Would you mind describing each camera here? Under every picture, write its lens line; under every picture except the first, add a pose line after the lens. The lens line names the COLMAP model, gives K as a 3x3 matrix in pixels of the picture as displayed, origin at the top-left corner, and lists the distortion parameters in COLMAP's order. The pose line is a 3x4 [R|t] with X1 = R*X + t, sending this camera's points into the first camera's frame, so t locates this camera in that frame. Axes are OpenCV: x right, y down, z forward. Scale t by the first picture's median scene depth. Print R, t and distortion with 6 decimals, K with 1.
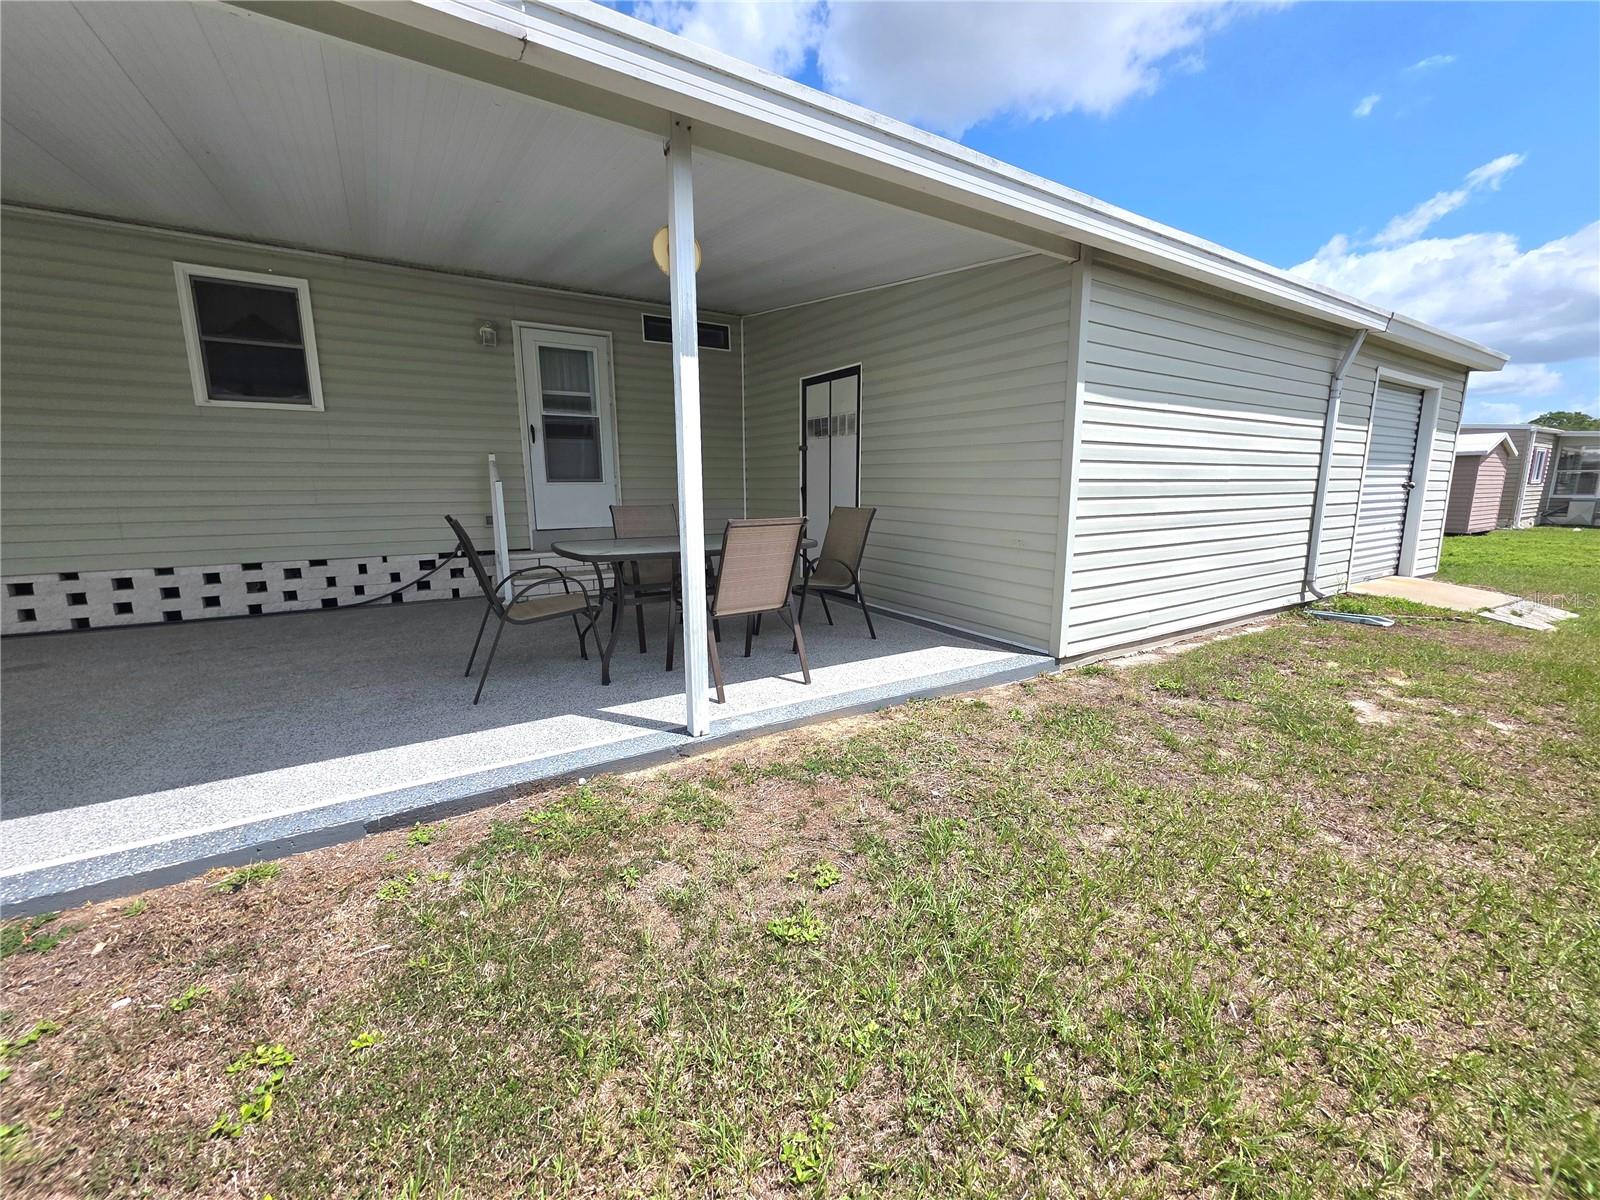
lens RADIAL K [[640.2, 0, 797.6], [0, 640.2, 603.5], [0, 0, 1]] dist [0.004167, 0.000832]
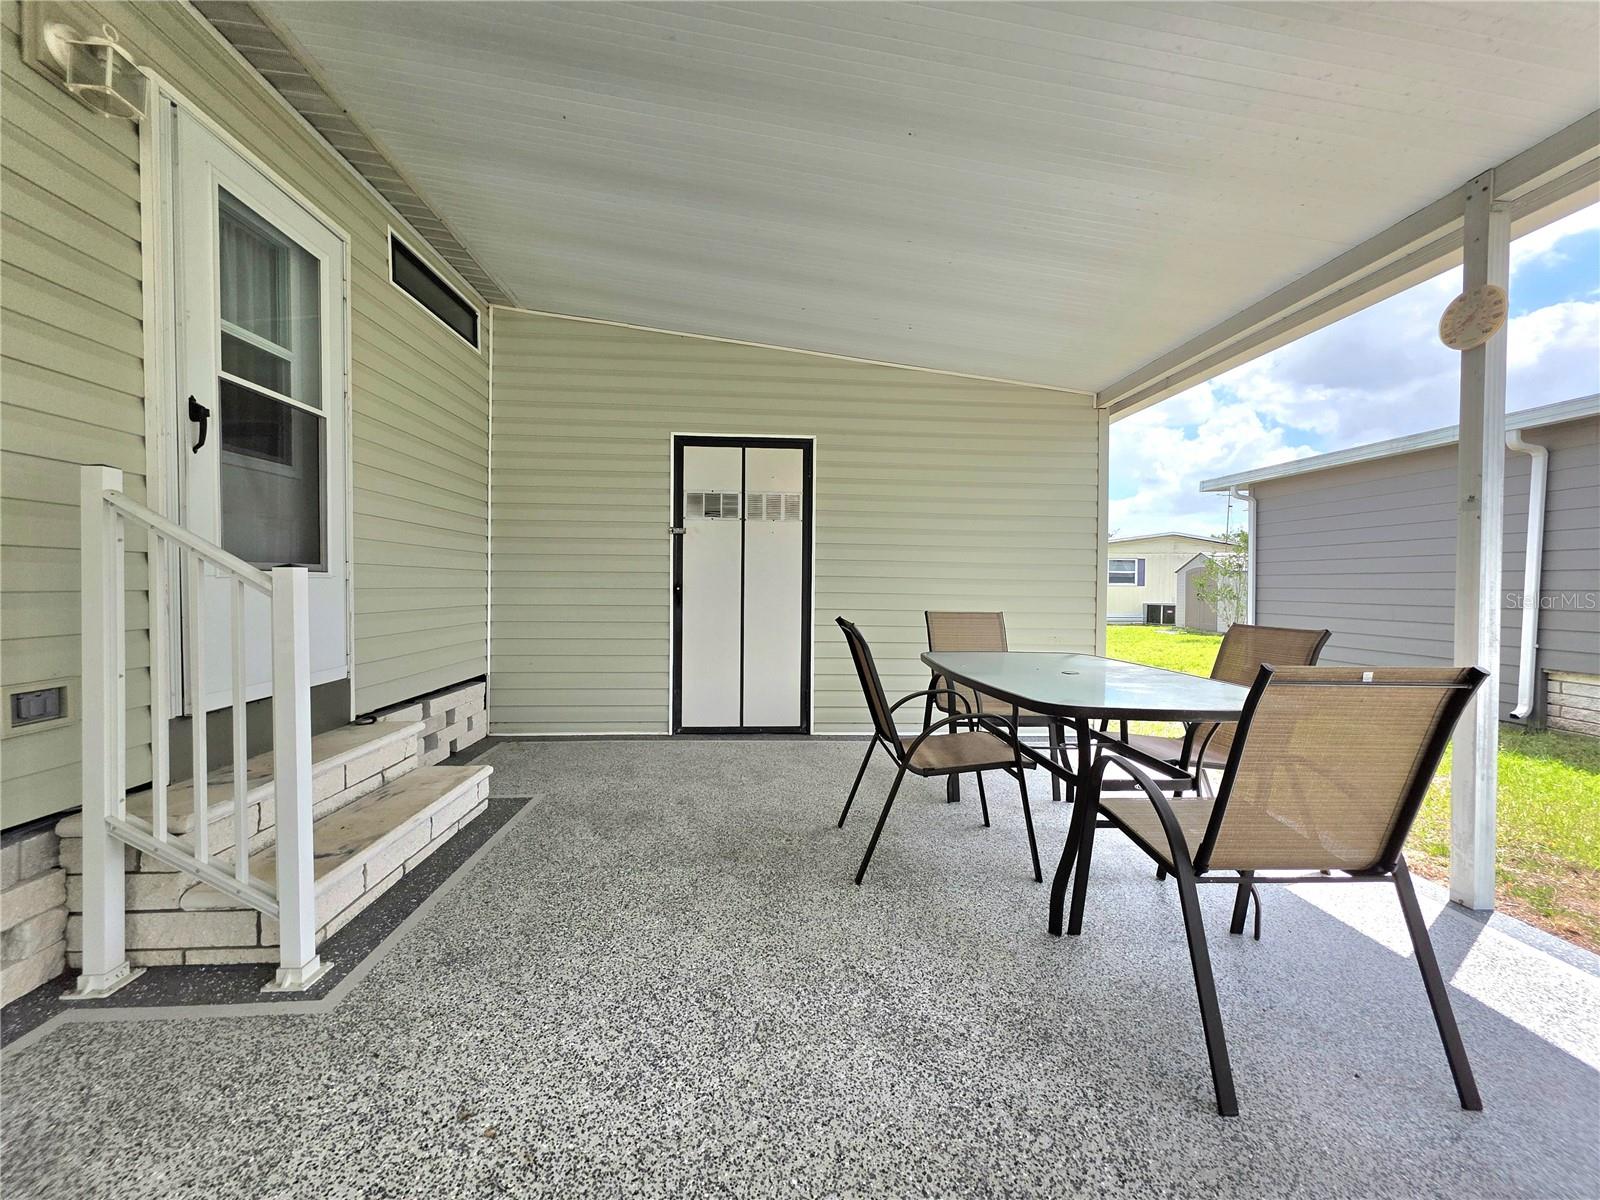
lens RADIAL K [[640.2, 0, 809.5], [0, 640.2, 595.3], [0, 0, 1]] dist [0.004167, 0.000832]
pose [[0.477184, -0.007357, 0.878773, -0.553194], [0.151690, 0.985645, -0.074118, -0.103400], [-0.865613, 0.168669, 0.471450, 0.580433]]
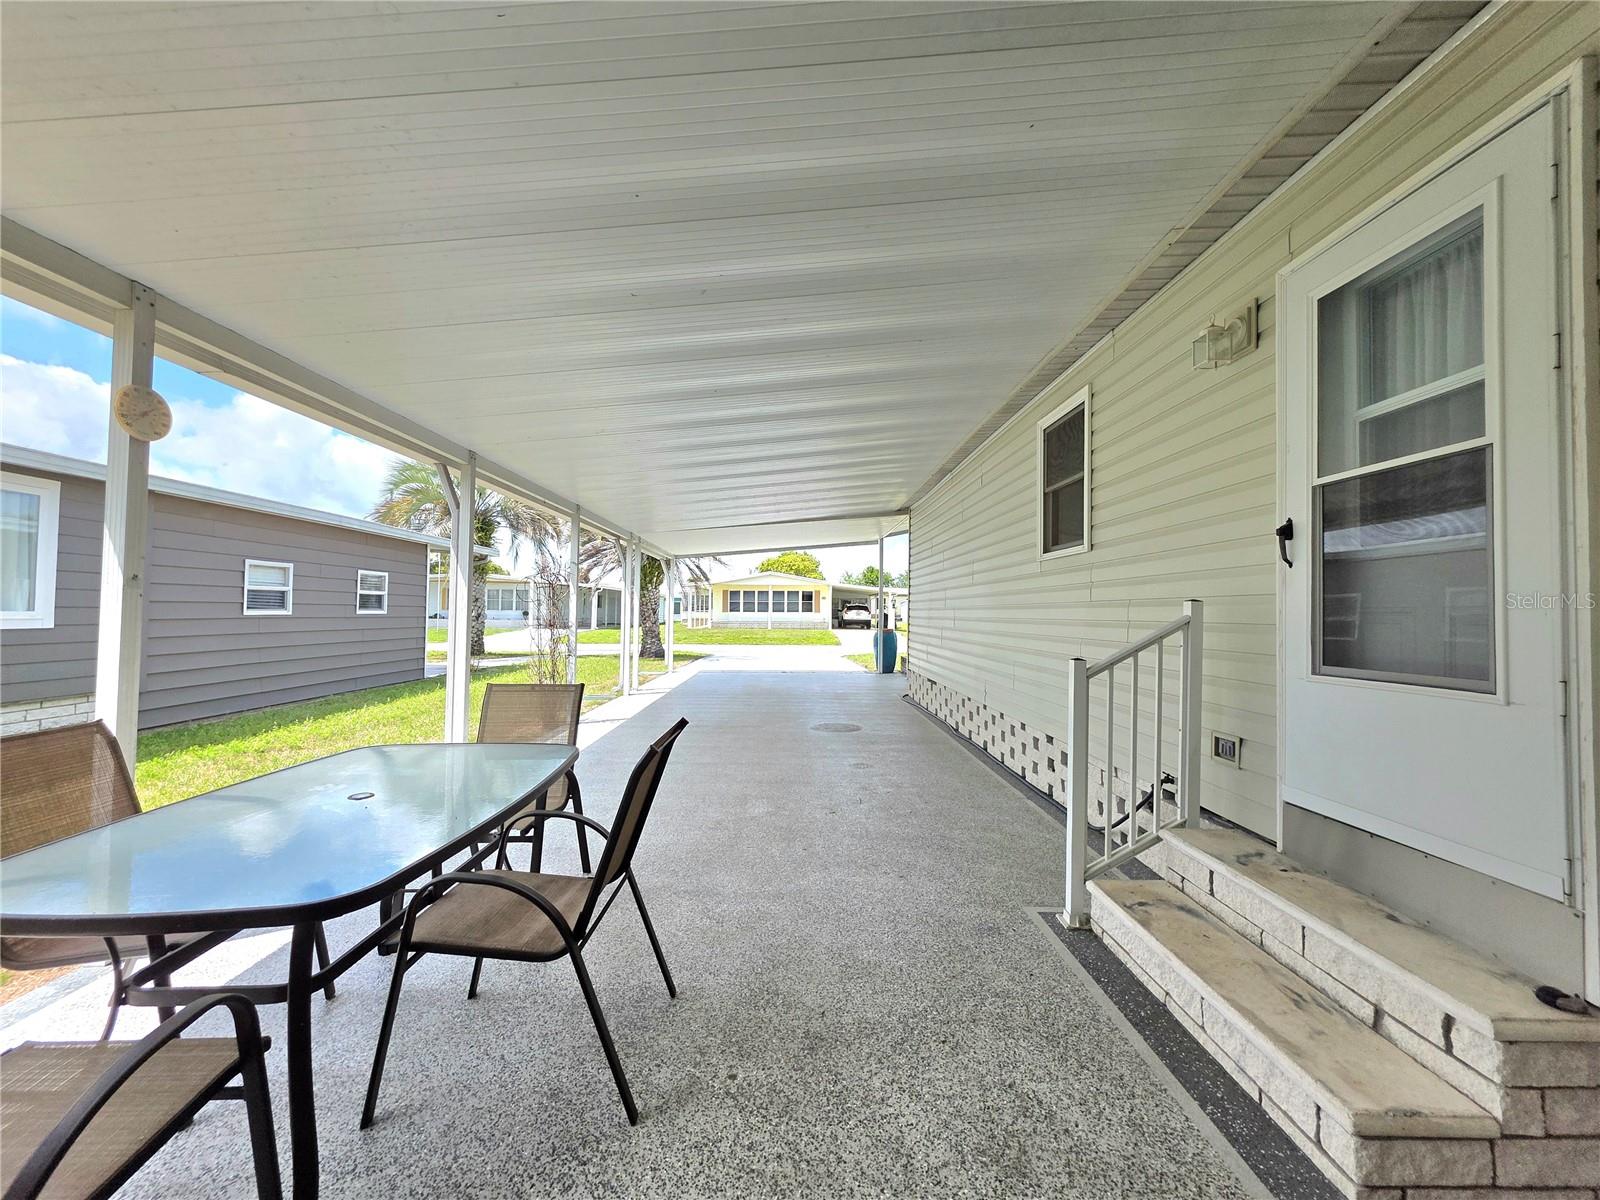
lens RADIAL K [[640.2, 0, 795.9], [0, 640.2, 597.5], [0, 0, 1]] dist [0.004167, 0.000832]
pose [[-0.537891, -0.025992, -0.842614, 0.054103], [-0.166600, 0.983089, 0.076025, -0.212011], [0.826388, 0.181273, -0.533125, 0.964251]]
